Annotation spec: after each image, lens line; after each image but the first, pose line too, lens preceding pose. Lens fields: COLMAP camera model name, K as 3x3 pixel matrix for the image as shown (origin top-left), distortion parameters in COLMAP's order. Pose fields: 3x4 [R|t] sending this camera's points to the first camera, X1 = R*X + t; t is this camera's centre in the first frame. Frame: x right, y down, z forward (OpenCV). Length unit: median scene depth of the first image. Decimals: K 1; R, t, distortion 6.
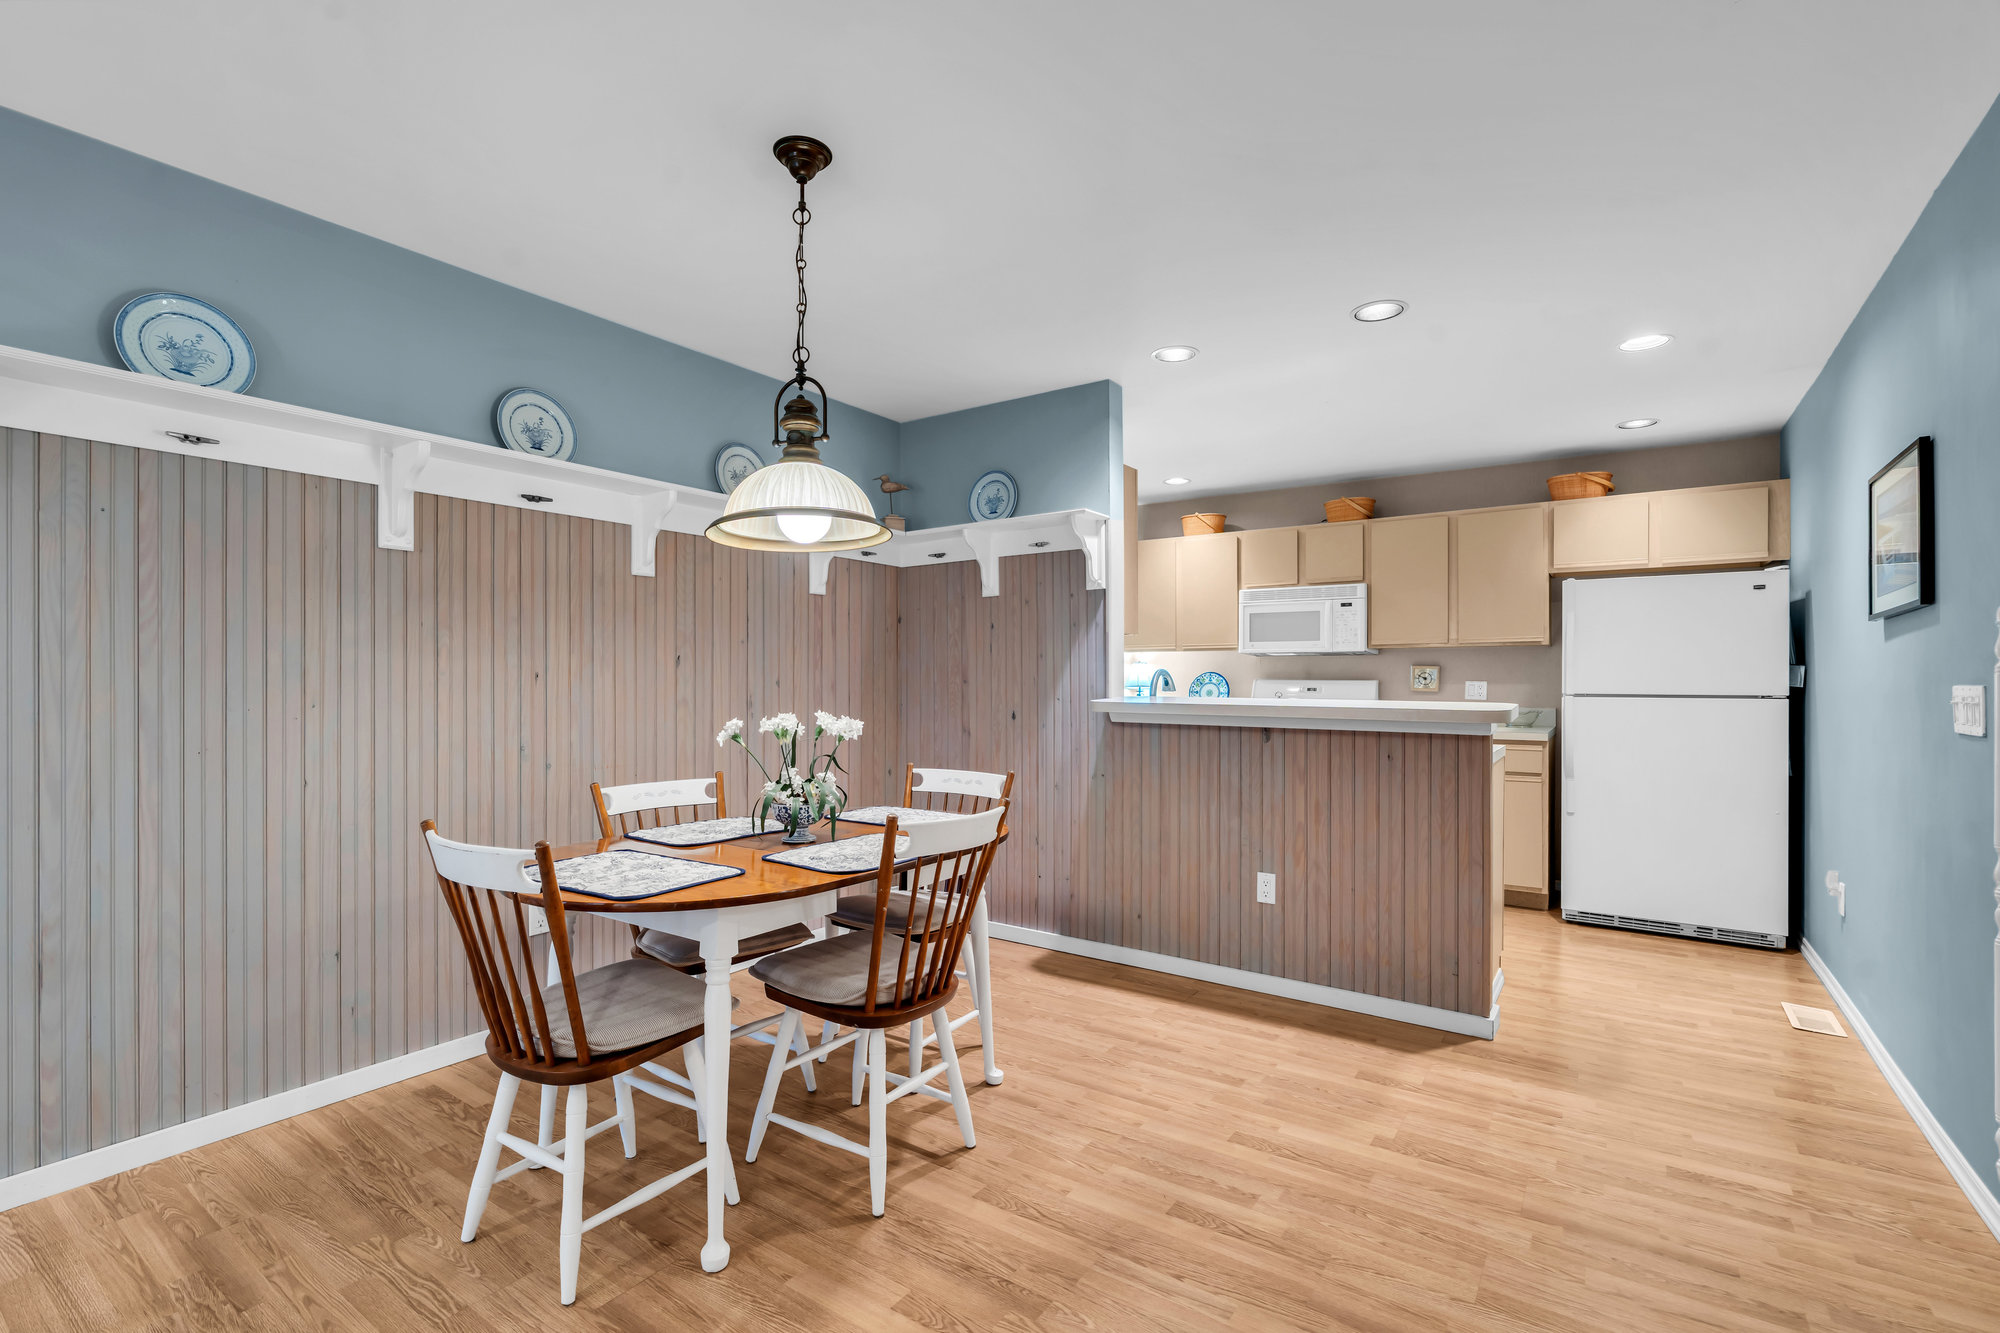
lens RADIAL K [[905.9, 0, 1001.2], [0, 905.9, 677.4], [0, 0, 1]] dist [-0.007073, 0.001099]
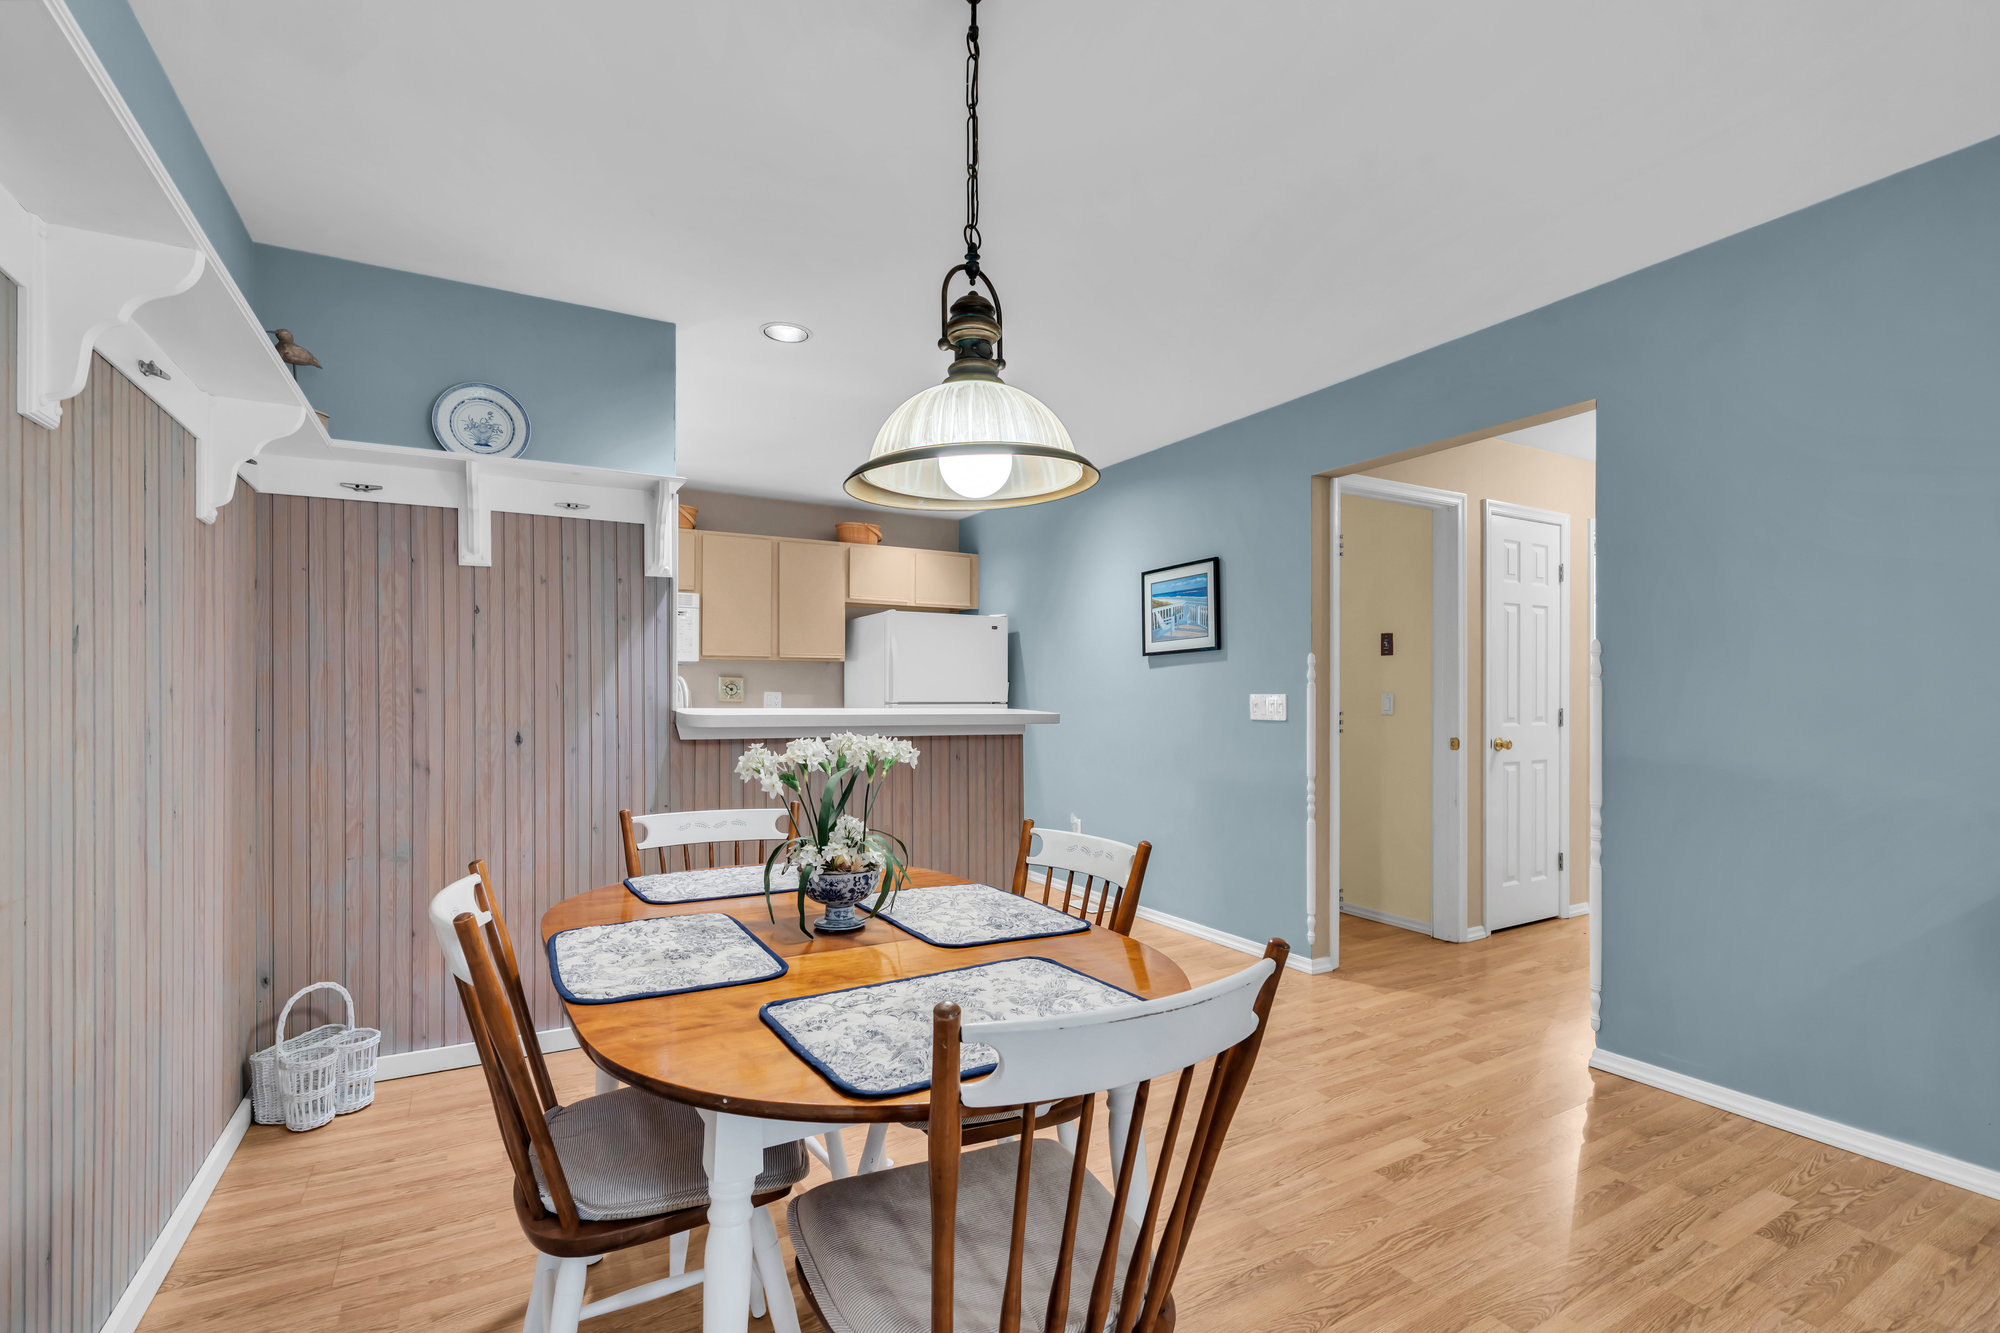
lens RADIAL K [[905.9, 0, 1001.2], [0, 905.9, 677.4], [0, 0, 1]] dist [-0.007073, 0.001099]
pose [[0.430376, 0.016029, 0.902507, -0.482386], [-0.005294, 0.999870, -0.015233, 0.003116], [-0.902634, 0.001778, 0.430405, 0.369164]]
